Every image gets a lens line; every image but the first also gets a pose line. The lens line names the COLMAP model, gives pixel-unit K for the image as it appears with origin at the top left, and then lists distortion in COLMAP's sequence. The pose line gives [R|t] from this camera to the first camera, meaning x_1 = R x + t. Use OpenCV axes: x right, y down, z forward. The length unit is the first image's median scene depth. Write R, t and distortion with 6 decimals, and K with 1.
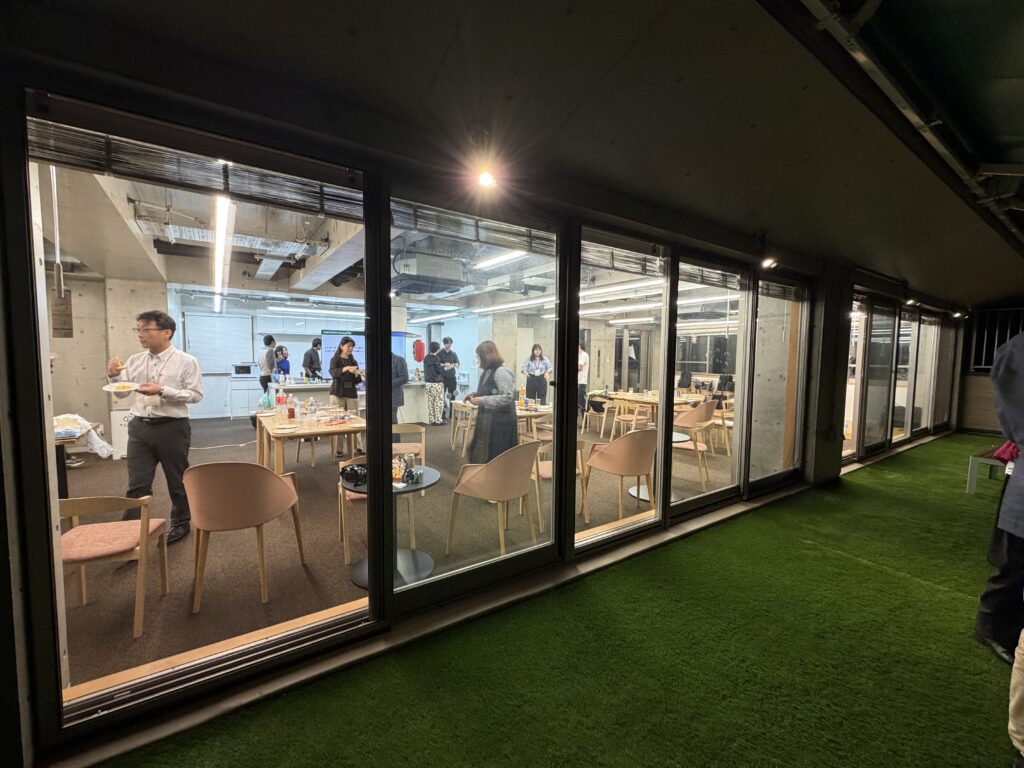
lens RADIAL K [[428.1, 0, 512.0], [0, 428.1, 384.0], [0, 0, 1]] dist [0.000266, 0.000001]
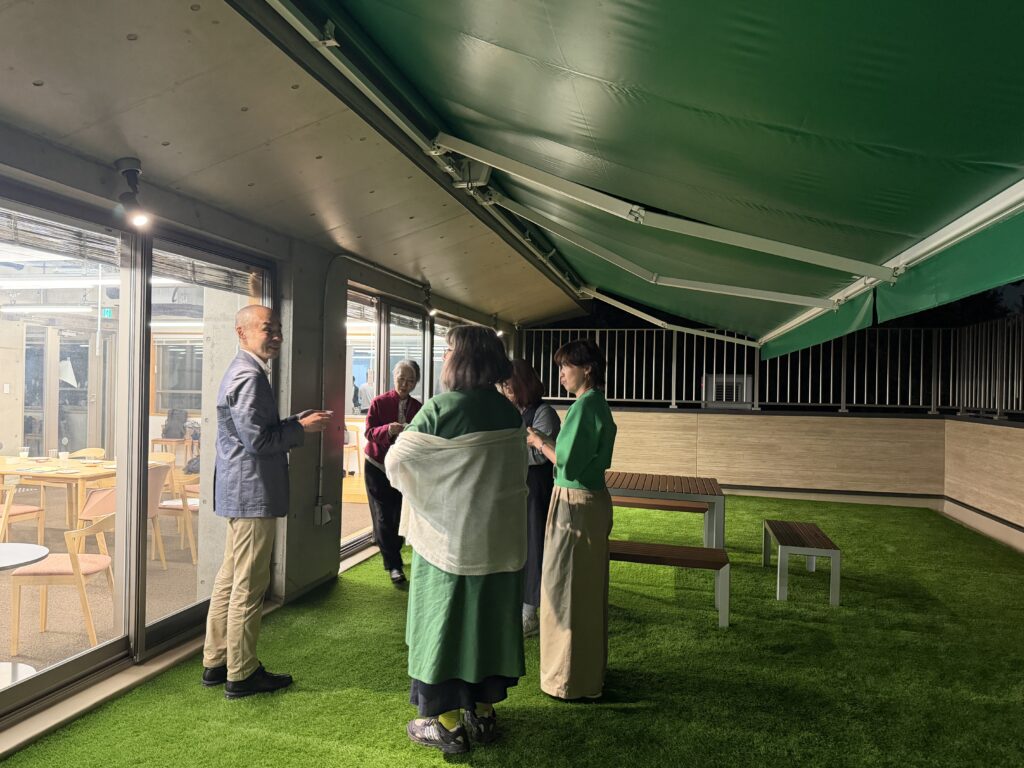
lens RADIAL K [[731.9, 0, 512.0], [0, 731.9, 384.0], [0, 0, 1]] dist [0.076312, -0.097234]
pose [[0.741850, 0.004121, 0.670553, 0.191696], [0.033866, 0.998475, -0.043602, -0.010762], [-0.669710, 0.055055, 0.740579, -0.002384]]
